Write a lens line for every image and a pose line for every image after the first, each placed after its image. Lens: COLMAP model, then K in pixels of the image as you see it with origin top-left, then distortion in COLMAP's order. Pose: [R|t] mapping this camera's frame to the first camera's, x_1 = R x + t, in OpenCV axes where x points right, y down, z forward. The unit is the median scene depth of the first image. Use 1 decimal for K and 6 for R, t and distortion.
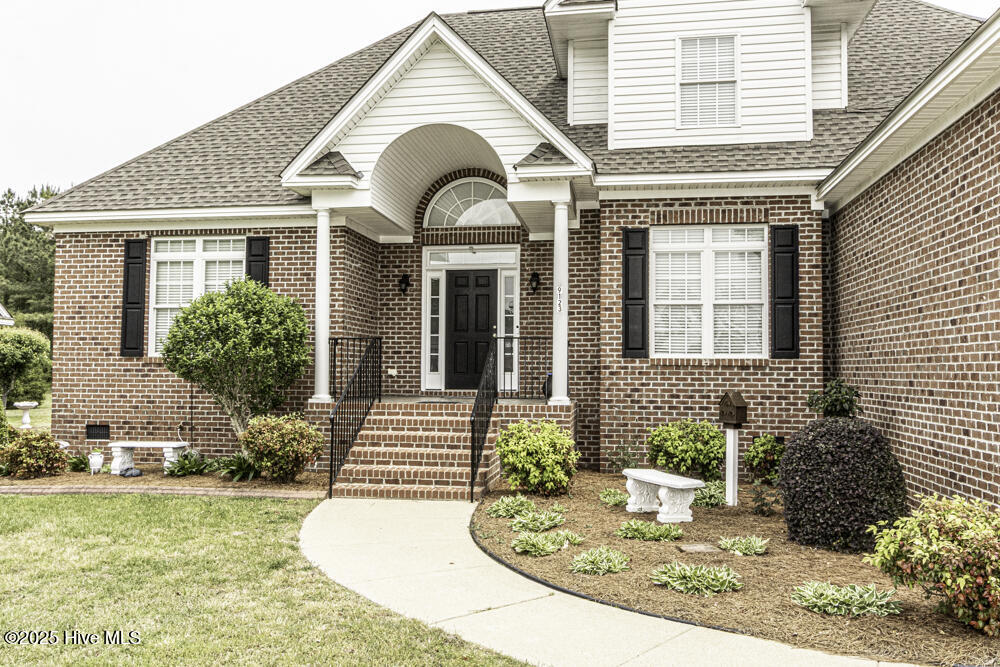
lens RADIAL K [[846.6, 0, 525.2], [0, 846.6, 333.1], [0, 0, 1]] dist [-0.007577, 0.005552]
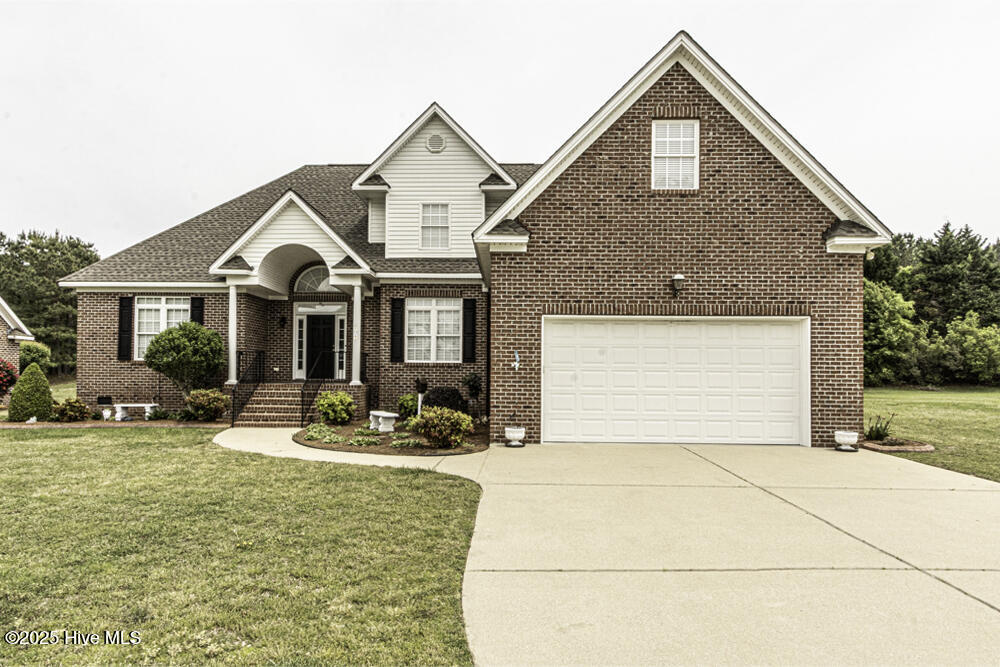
lens RADIAL K [[646.9, 0, 544.4], [0, 646.9, 366.1], [0, 0, 1]] dist [0.001635, 0.000523]
pose [[0.985782, 0.004257, 0.167973, 0.217126], [-0.009676, 0.999458, 0.031458, -0.013858], [-0.167748, -0.032636, 0.985290, -0.588558]]
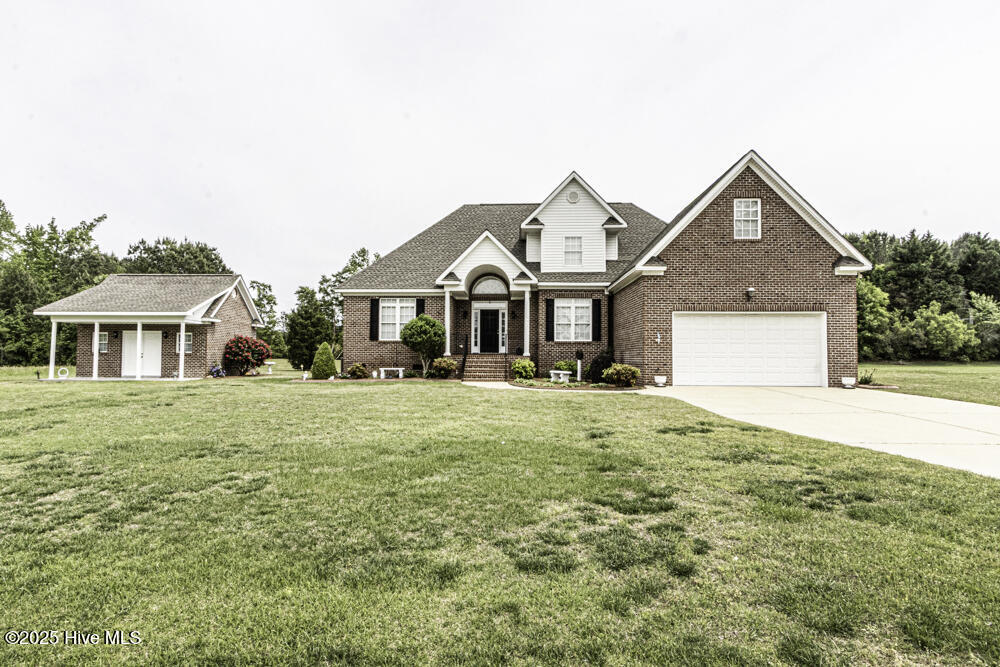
lens RADIAL K [[613.9, 0, 551.6], [0, 613.9, 335.3], [0, 0, 1]] dist [-0.005269, -0.003311]
pose [[0.983251, 0.004205, 0.182211, -0.270154], [-0.005591, 0.999959, 0.007094, -0.006846], [-0.182173, -0.007994, 0.983234, -1.196924]]
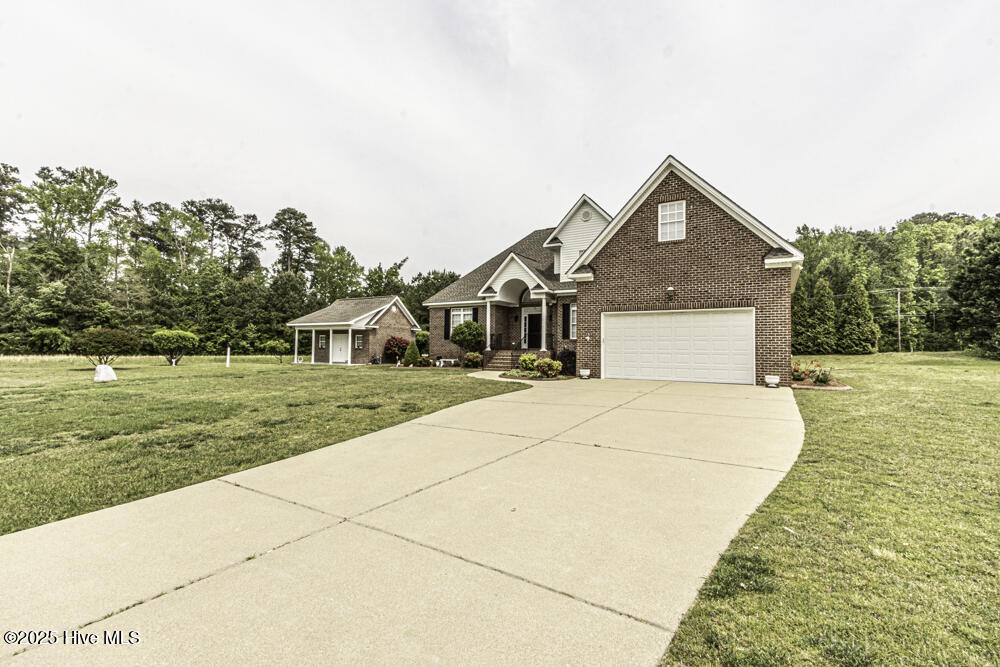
lens RADIAL K [[519.8, 0, 514.4], [0, 519.8, 335.3], [0, 0, 1]] dist [-0.002891, -0.000134]
pose [[0.931385, -0.006470, -0.363977, 0.744667], [0.010266, 0.999911, 0.008495, -0.007755], [0.363890, -0.011648, 0.931369, -1.194241]]
